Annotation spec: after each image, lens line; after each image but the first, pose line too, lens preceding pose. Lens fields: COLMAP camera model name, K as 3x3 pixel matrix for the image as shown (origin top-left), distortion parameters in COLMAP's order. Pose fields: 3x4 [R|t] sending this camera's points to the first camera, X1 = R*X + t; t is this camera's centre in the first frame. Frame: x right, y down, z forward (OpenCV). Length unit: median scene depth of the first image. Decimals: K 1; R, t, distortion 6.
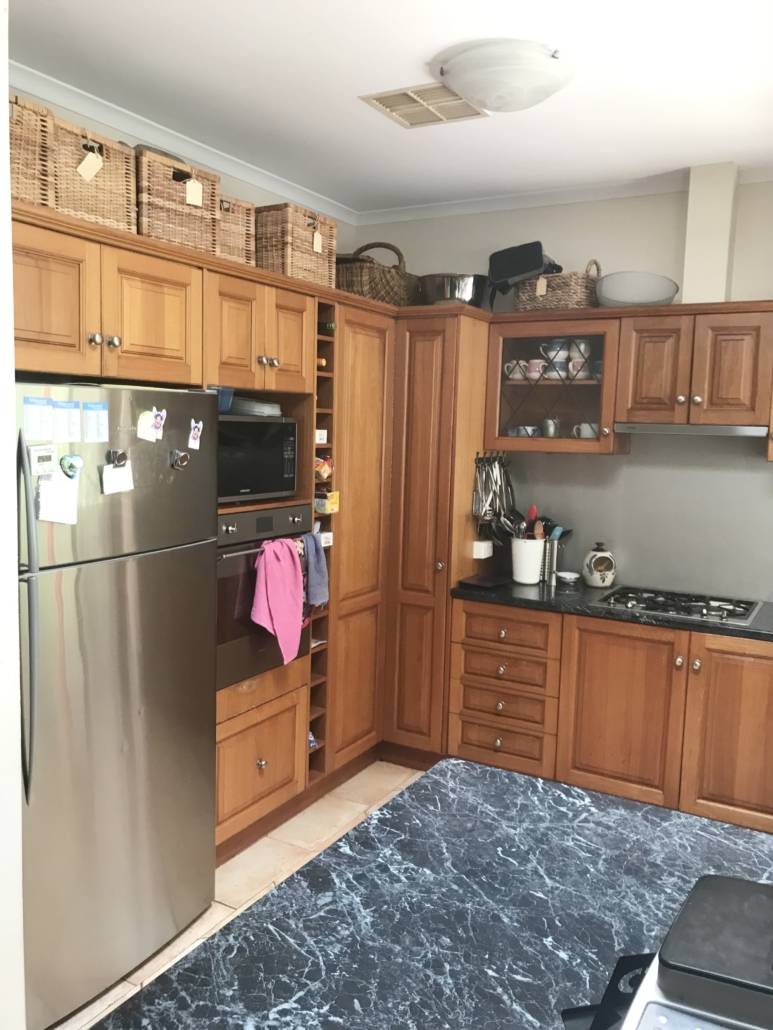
lens RADIAL K [[838.8, 0, 388.6], [0, 838.8, 511.4], [0, 0, 1]] dist [0.005110, 0.004450]
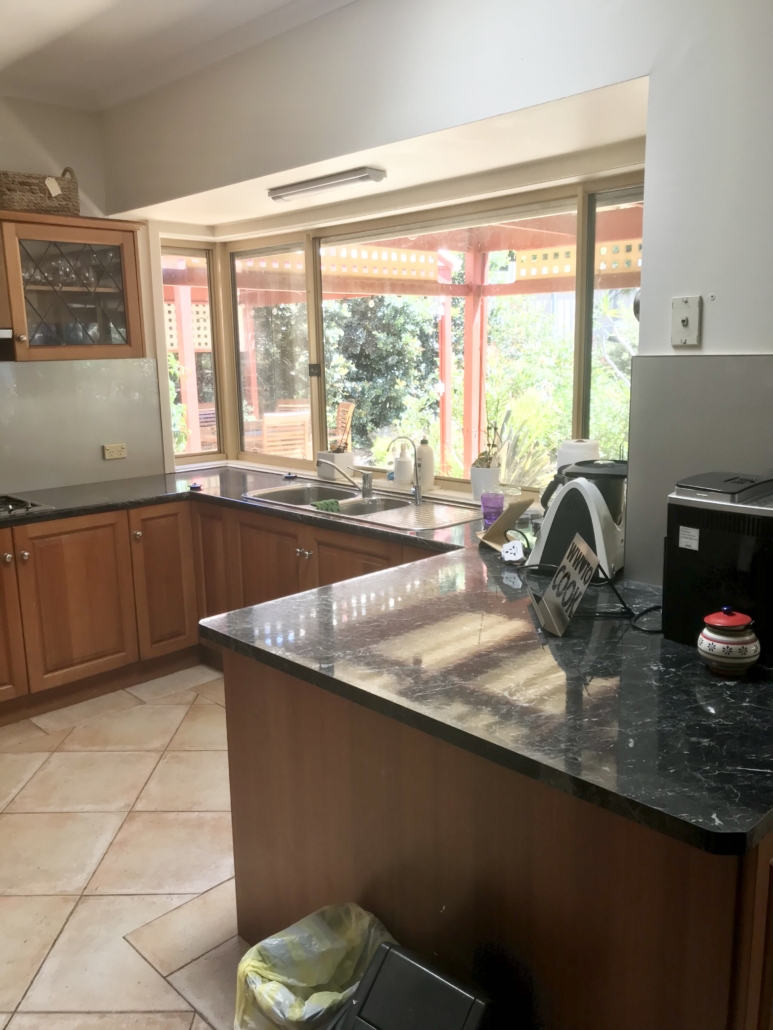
lens RADIAL K [[838.8, 0, 388.6], [0, 838.8, 511.4], [0, 0, 1]] dist [0.005110, 0.004450]
pose [[0.280528, -0.214130, 0.935656, -0.484675], [0.126036, 0.974576, 0.185248, -0.011017], [-0.951535, 0.065959, 0.300384, 0.232791]]
